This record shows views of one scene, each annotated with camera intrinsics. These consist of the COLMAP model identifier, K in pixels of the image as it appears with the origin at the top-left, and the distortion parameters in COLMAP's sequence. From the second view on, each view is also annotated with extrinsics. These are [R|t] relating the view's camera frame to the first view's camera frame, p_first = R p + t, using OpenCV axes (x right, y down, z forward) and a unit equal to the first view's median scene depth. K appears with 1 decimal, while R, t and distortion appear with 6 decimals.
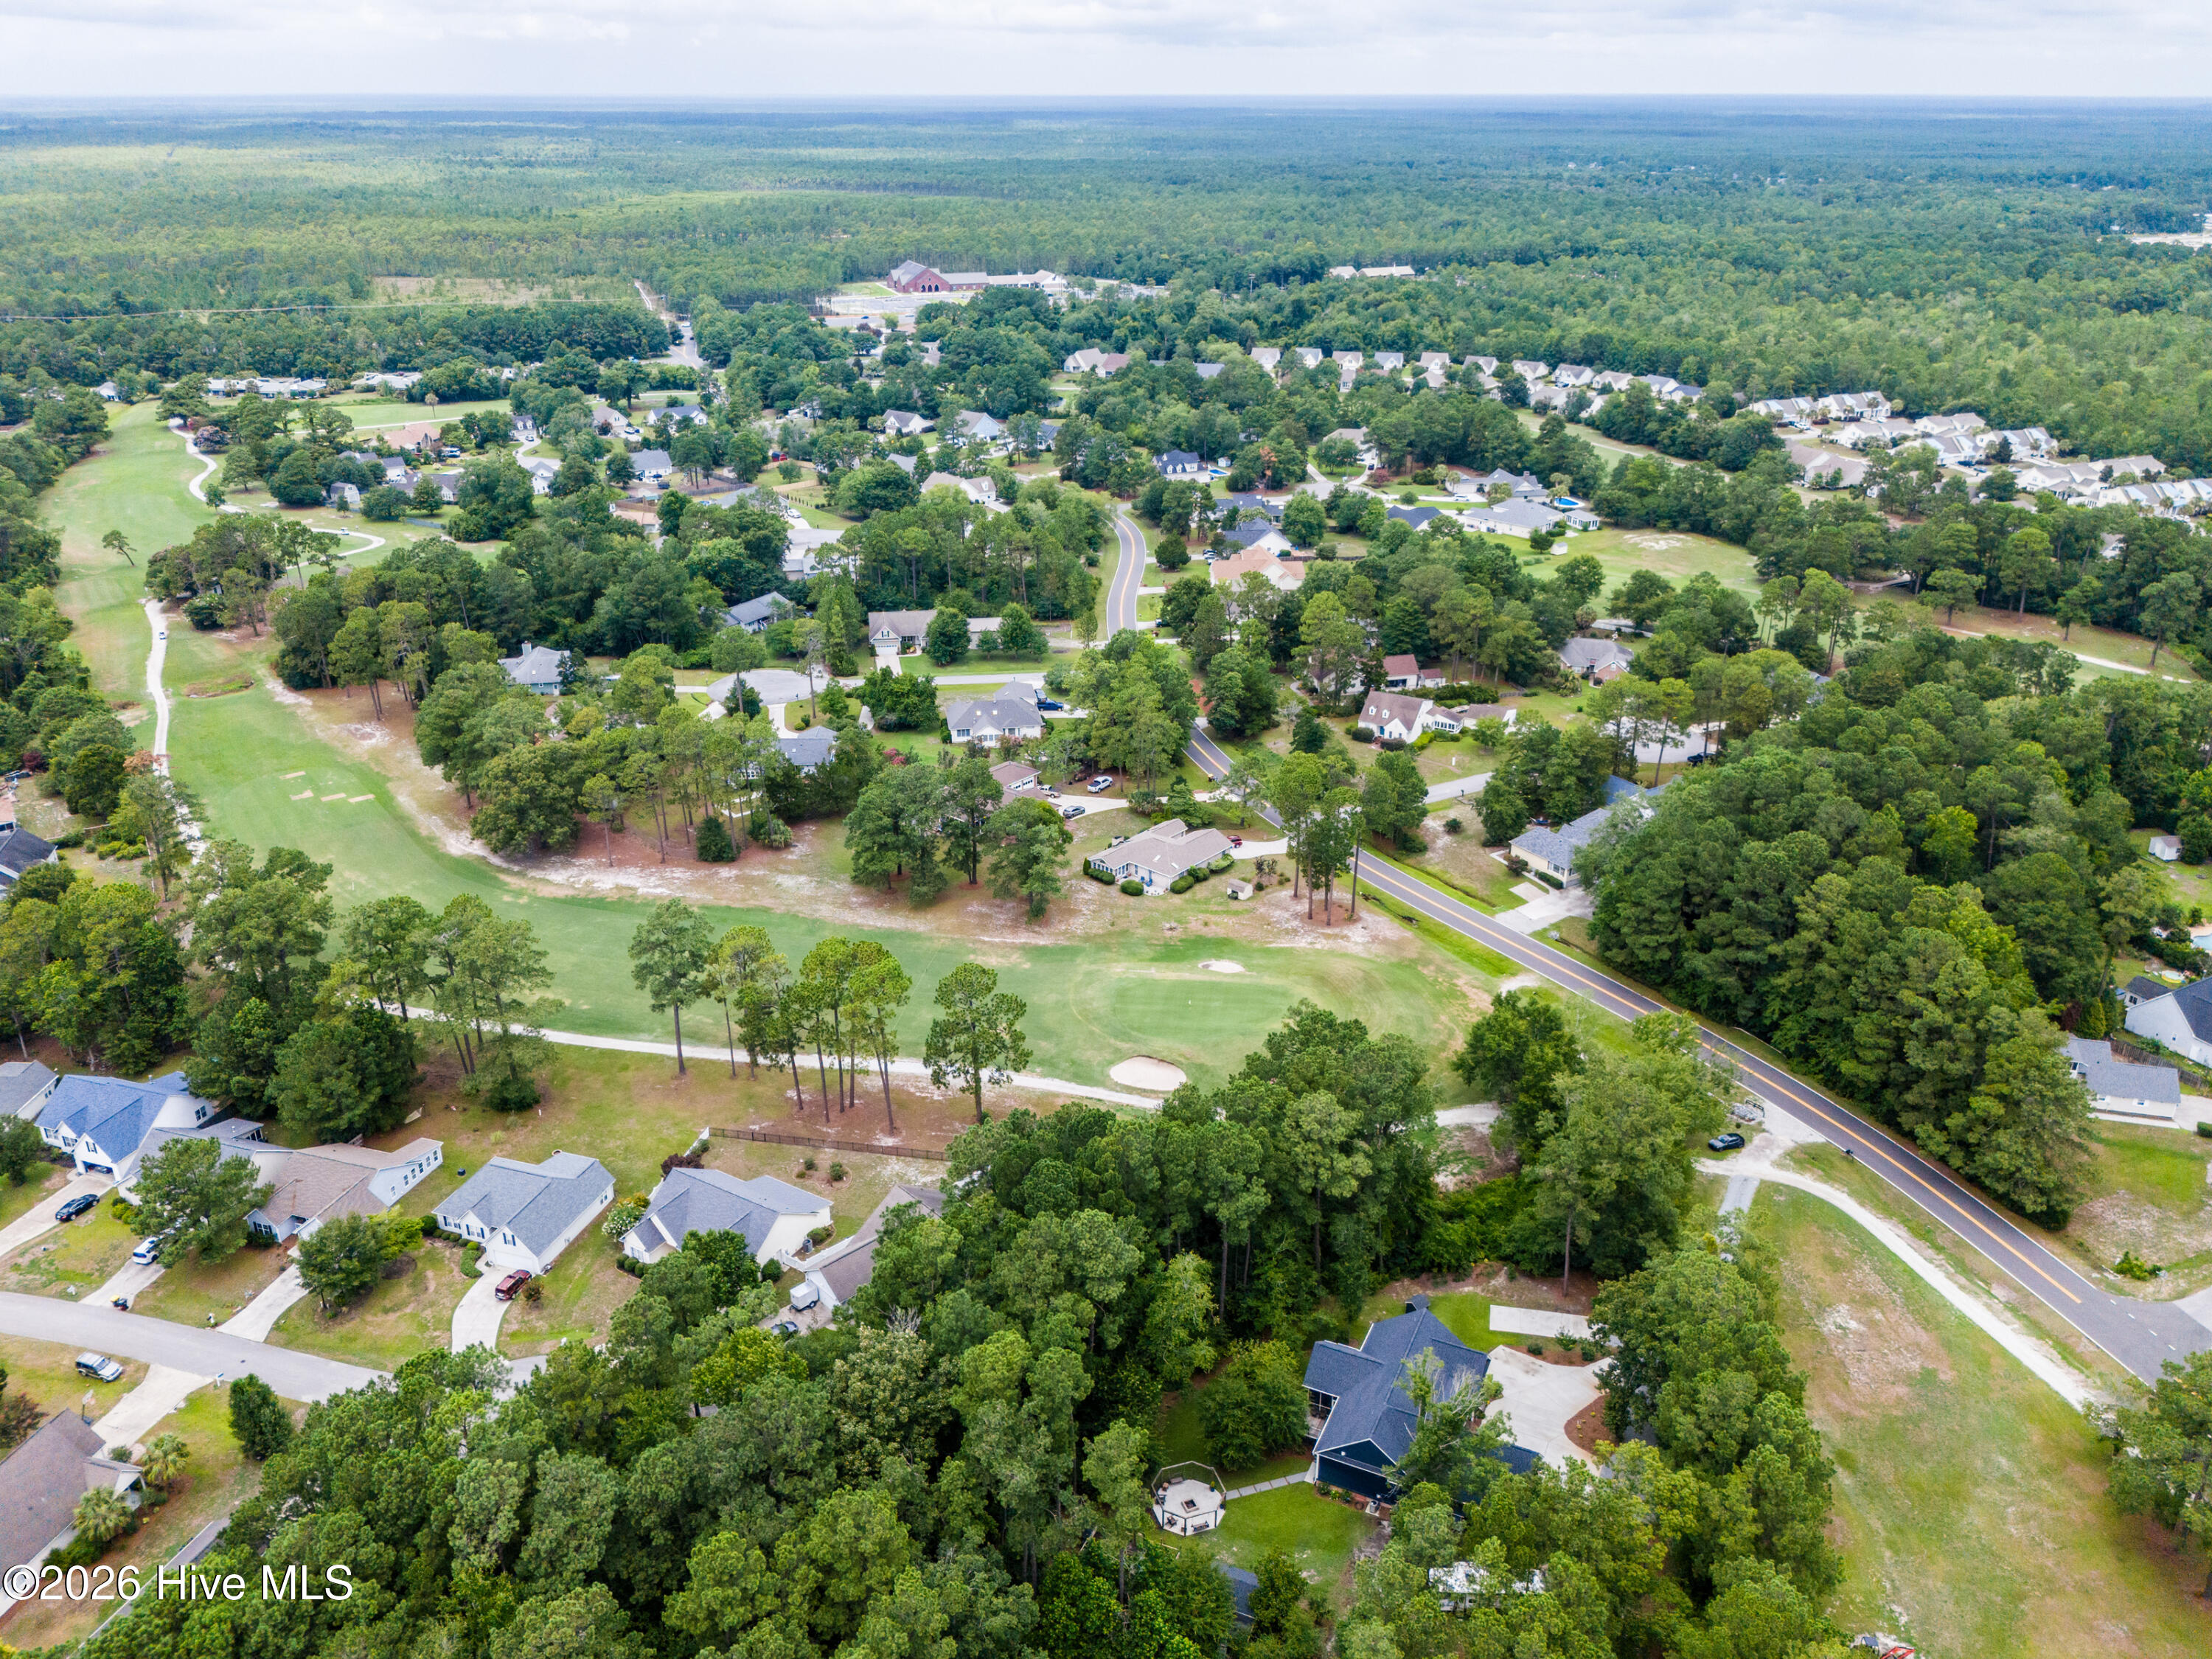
lens RADIAL K [[1661.3, 0, 1095.3], [0, 1661.3, 829.2], [0, 0, 1]] dist [0.021971, -0.011303]
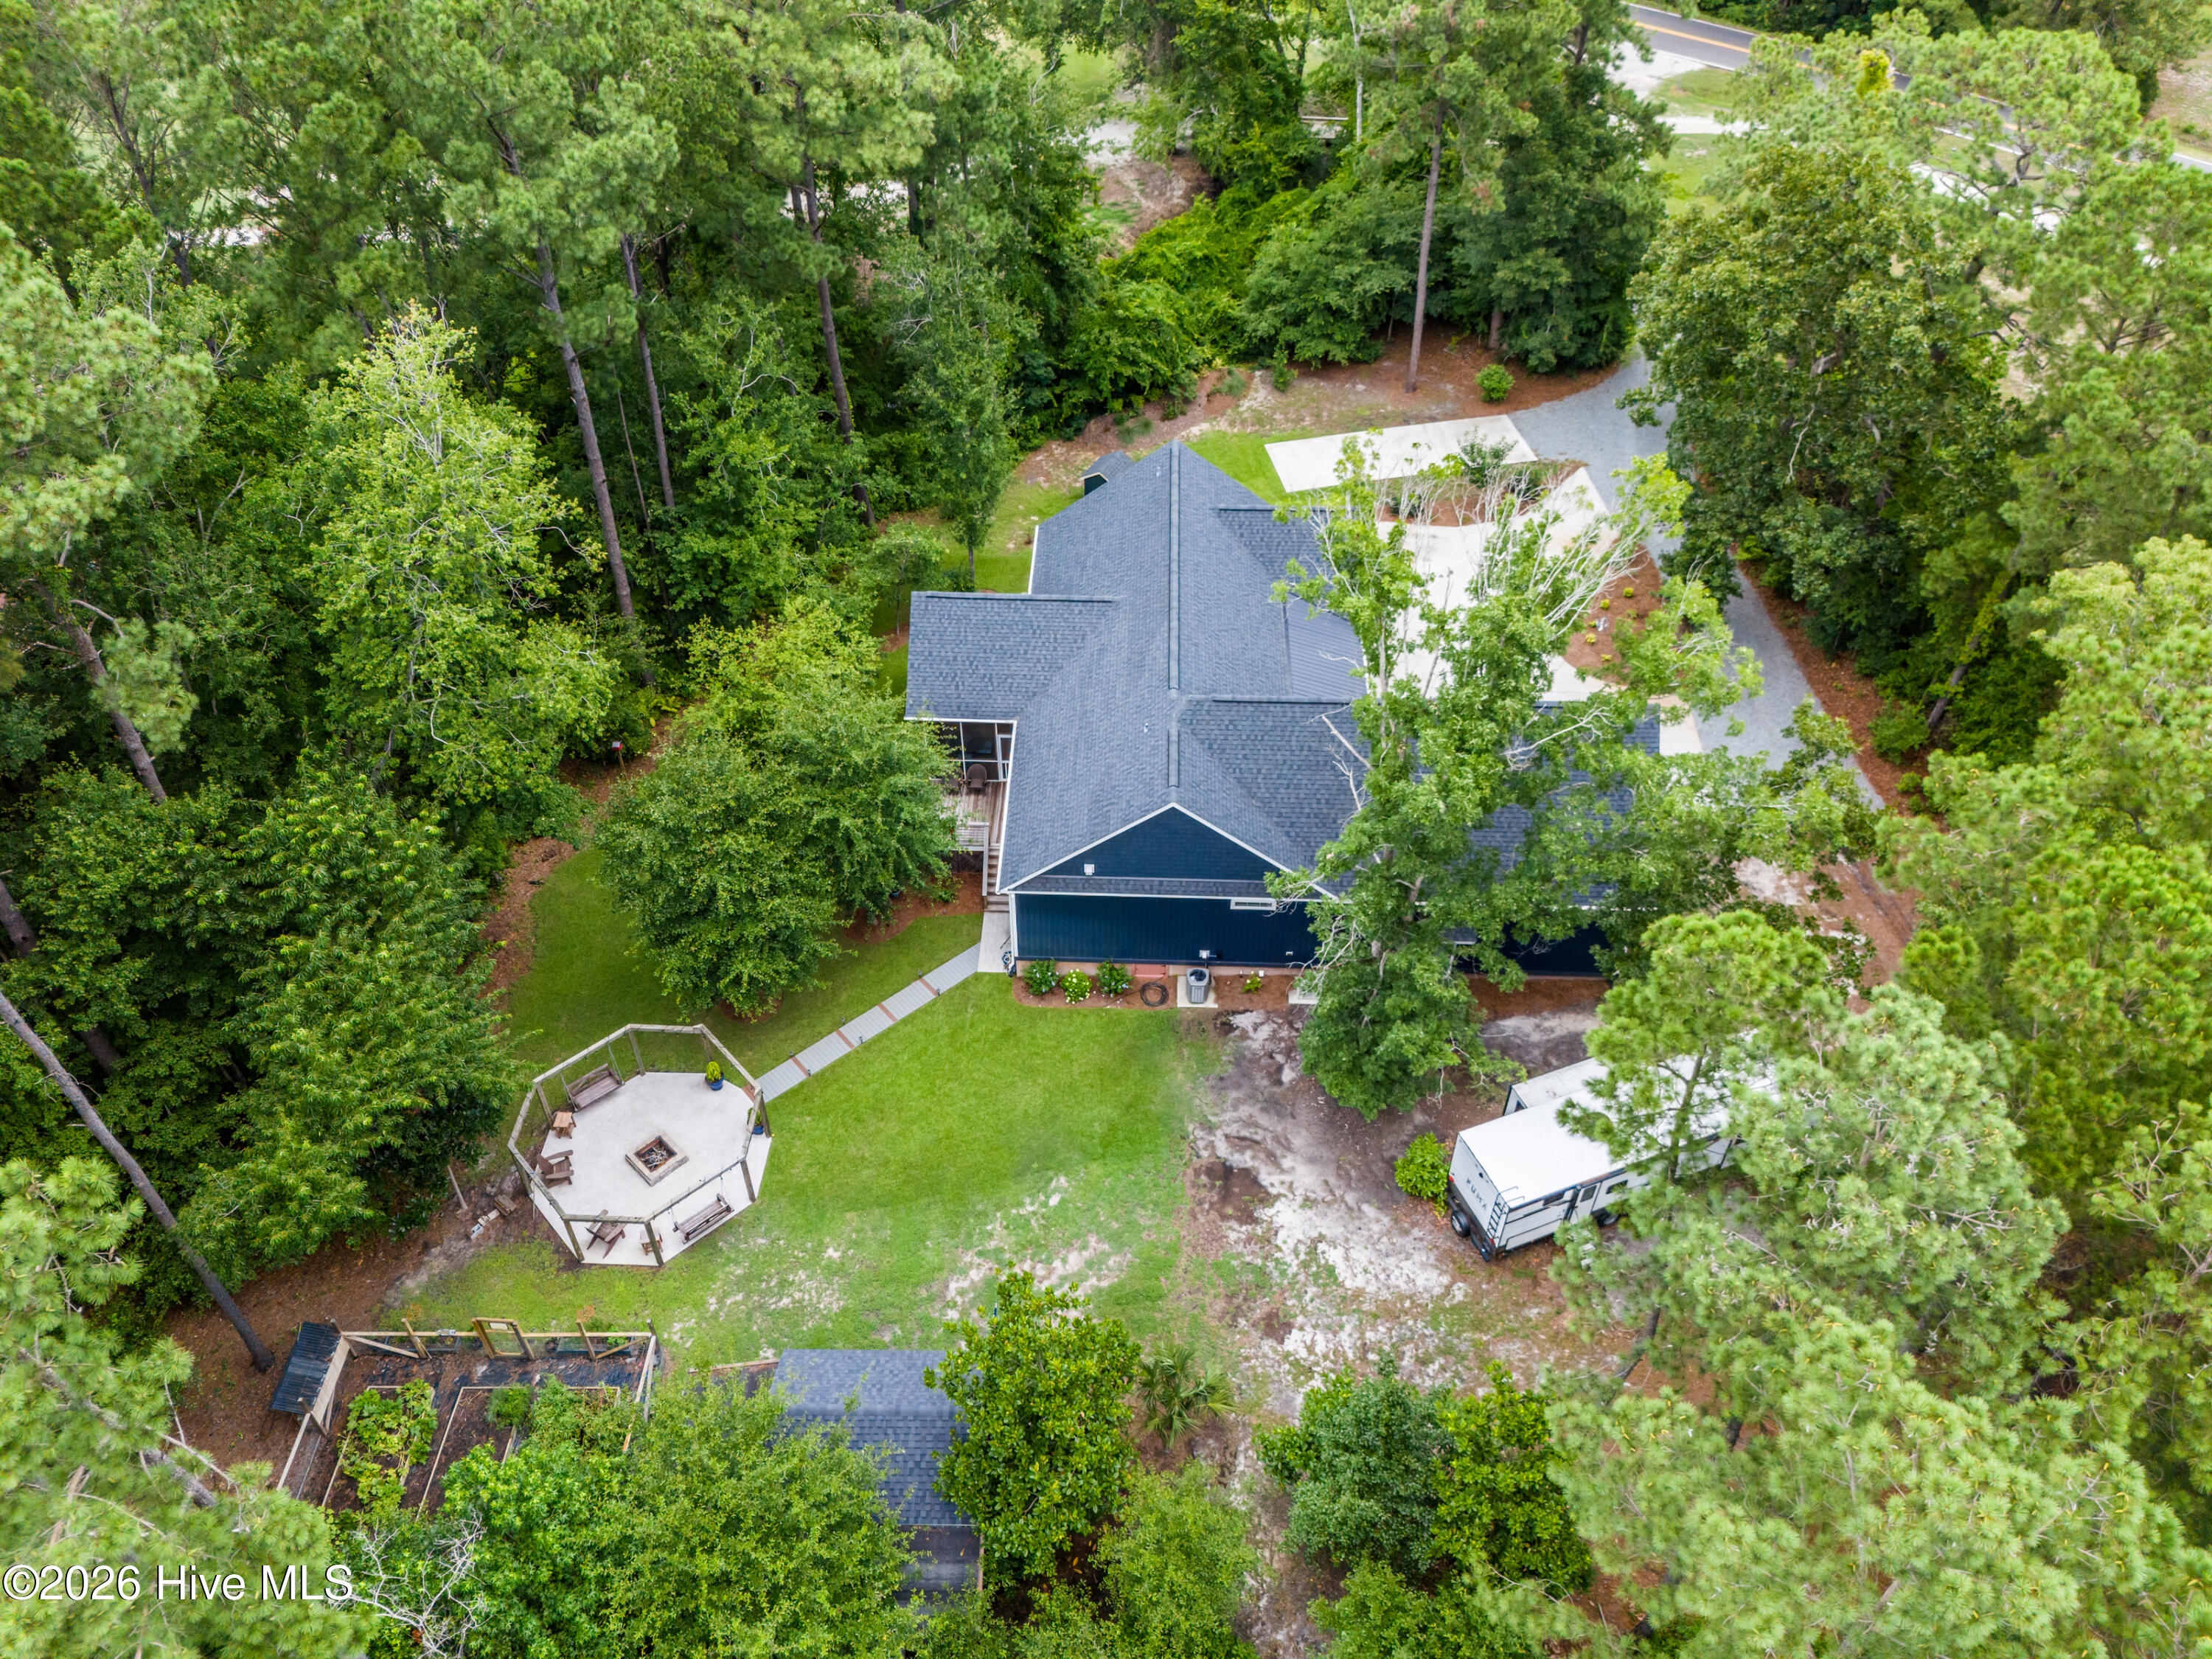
lens RADIAL K [[1661.3, 0, 1102.7], [0, 1661.3, 826.5], [0, 0, 1]] dist [0.021971, -0.011303]
pose [[0.917883, -0.267657, 0.293002, 0.056186], [0.152186, 0.919275, 0.363004, 0.238270], [-0.366510, -0.288605, 0.884521, 0.681125]]
